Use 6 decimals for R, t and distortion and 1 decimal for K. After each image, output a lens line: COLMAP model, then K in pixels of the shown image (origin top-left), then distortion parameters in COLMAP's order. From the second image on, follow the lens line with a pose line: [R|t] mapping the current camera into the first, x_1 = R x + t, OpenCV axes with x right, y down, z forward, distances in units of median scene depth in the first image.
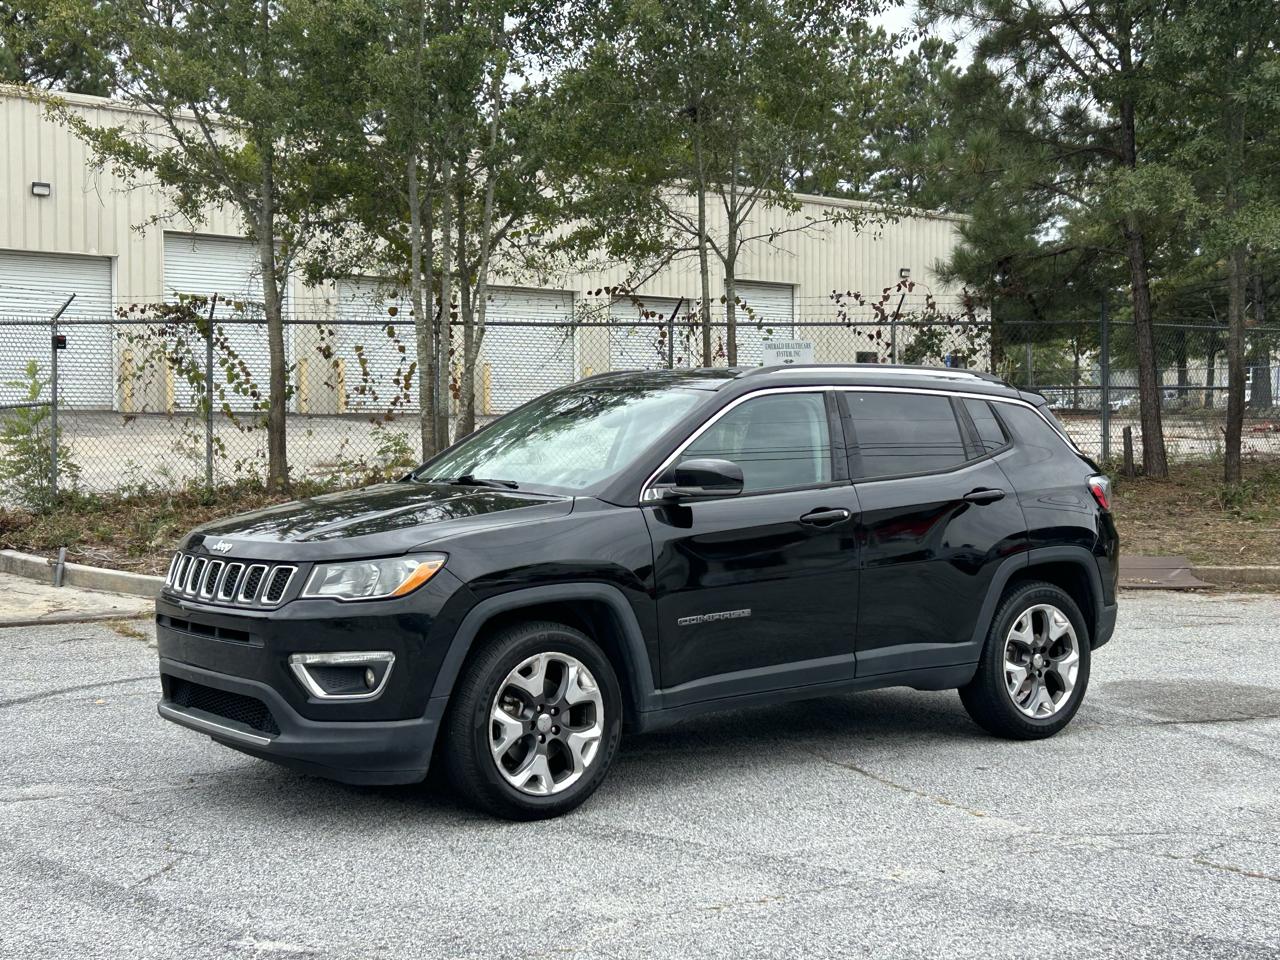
lens RADIAL K [[1819.1, 0, 624.2], [0, 1819.1, 480.8], [0, 0, 1]] dist [0.224552, -0.751515]
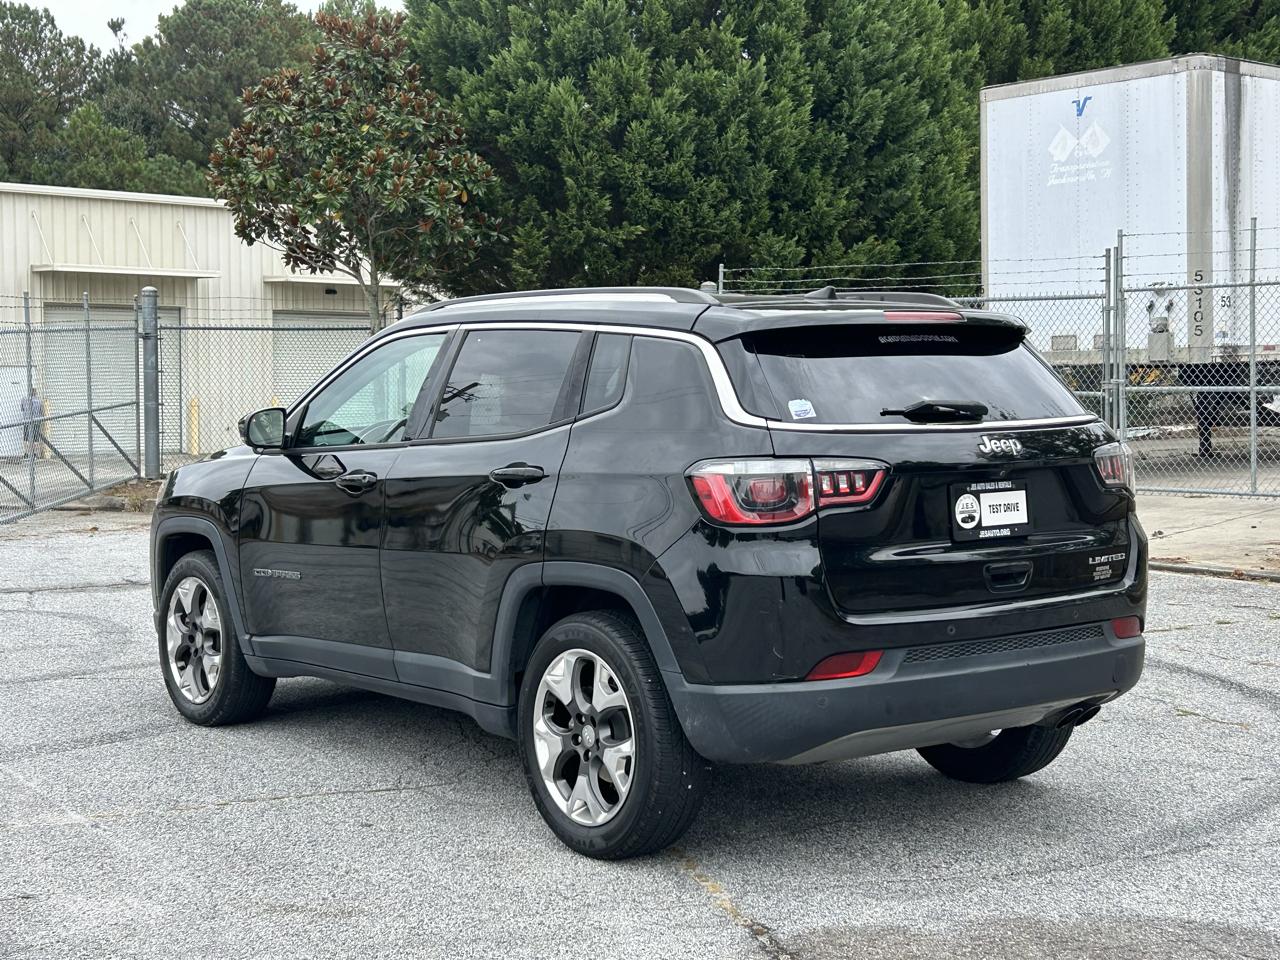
lens RADIAL K [[1861.4, 0, 619.3], [0, 1861.4, 475.9], [0, 0, 1]] dist [0.224304, -0.841949]
pose [[-0.015475, 0.058031, -0.998195, 0.385499], [-0.023308, 0.998022, 0.058382, -0.014535], [0.999609, 0.024169, -0.014092, 0.445920]]
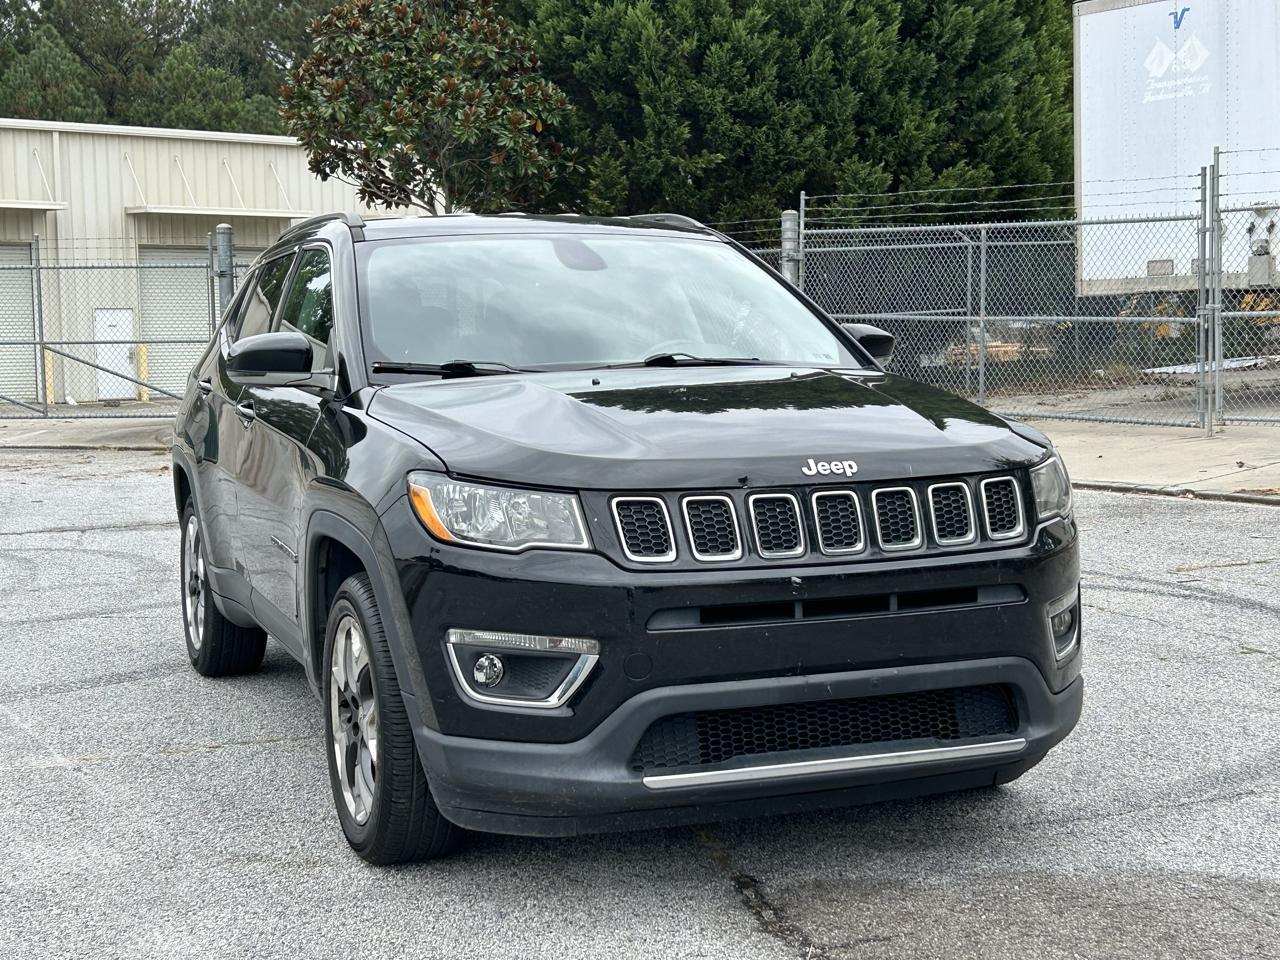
lens RADIAL K [[1871.3, 0, 635.6], [0, 1871.3, 487.8], [0, 0, 1]] dist [0.230621, -0.852942]
pose [[-0.064299, 0.095671, -0.993334, 0.366460], [-0.012265, 0.995243, 0.096649, -0.010909], [0.997855, 0.018397, -0.062820, 0.462743]]
